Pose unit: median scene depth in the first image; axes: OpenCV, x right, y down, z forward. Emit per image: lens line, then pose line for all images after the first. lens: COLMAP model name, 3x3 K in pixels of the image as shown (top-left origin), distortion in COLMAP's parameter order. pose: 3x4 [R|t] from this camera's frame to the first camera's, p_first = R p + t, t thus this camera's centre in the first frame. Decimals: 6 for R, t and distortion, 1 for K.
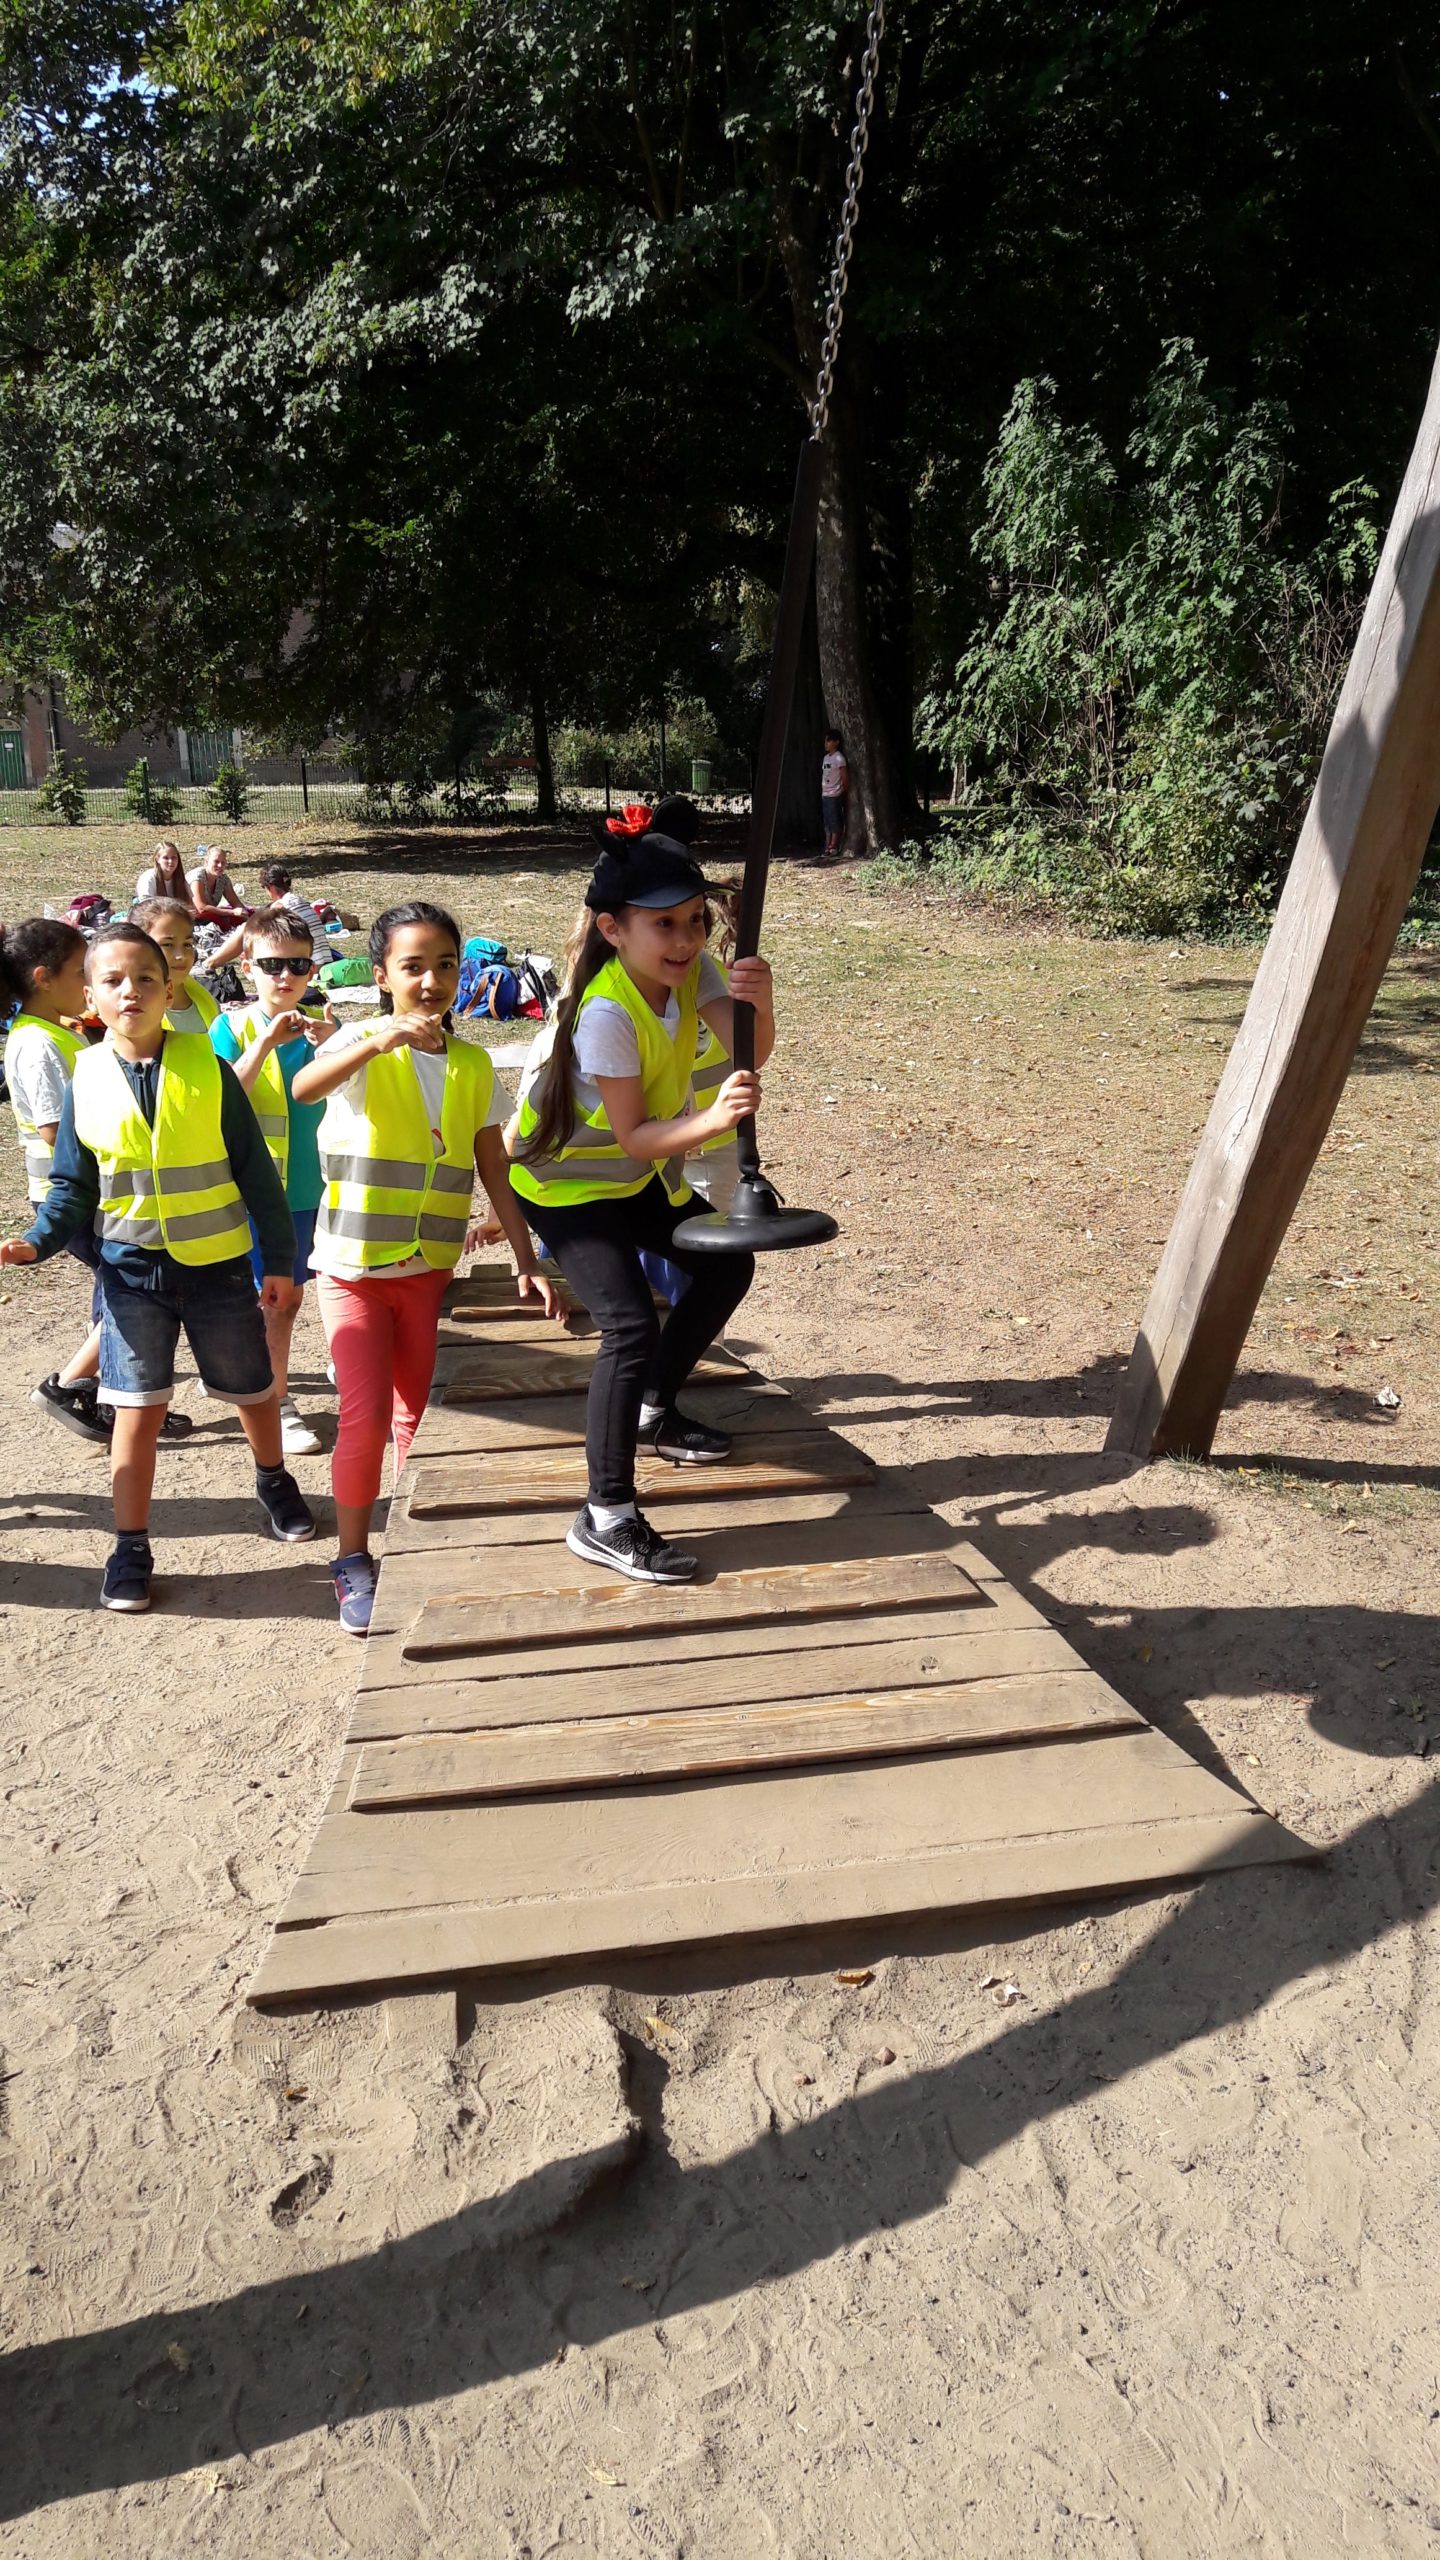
lens RADIAL K [[2076.0, 0, 682.0], [0, 2076.0, 1271.0], [0, 0, 1]] dist [0.110236, -0.264647]
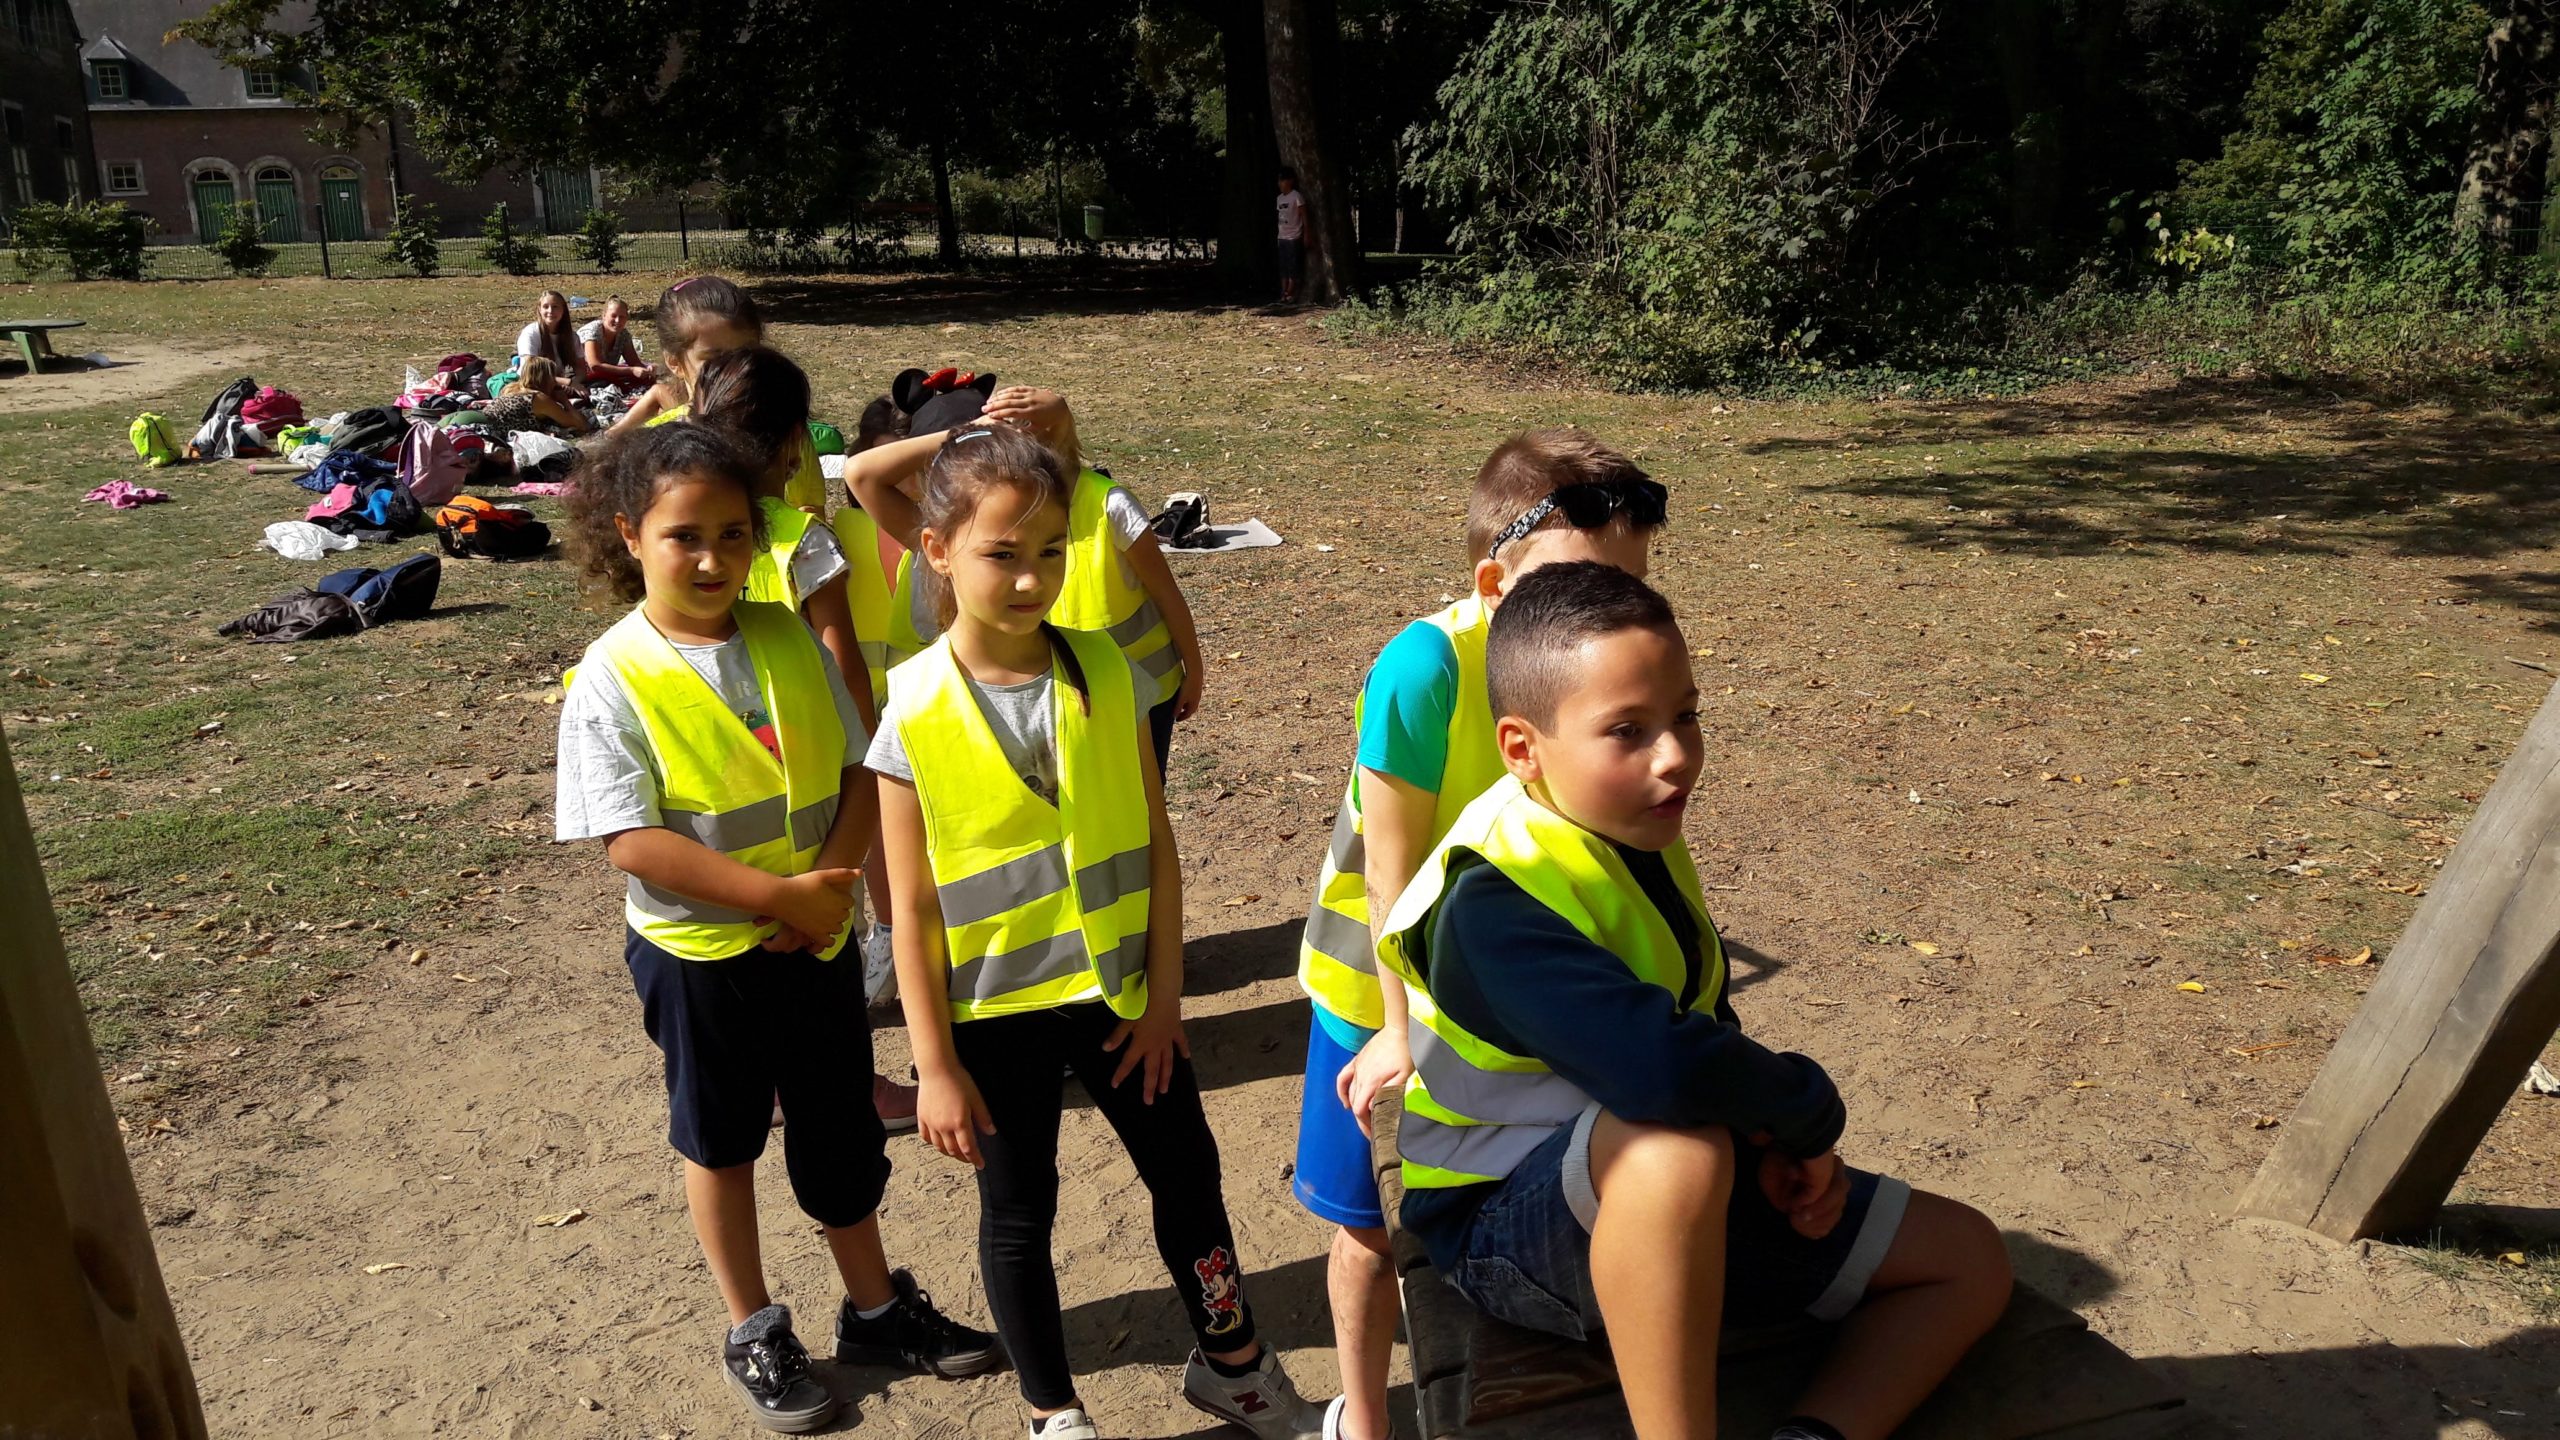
lens RADIAL K [[2079.6, 0, 1326.1], [0, 2079.6, 728.2], [0, 0, 1]] dist [0.138751, -0.369924]
pose [[0.992410, -0.031695, 0.118819, -0.037693], [0.031336, 0.999497, 0.004893, -0.018900], [-0.118914, -0.001132, 0.992904, 0.098328]]
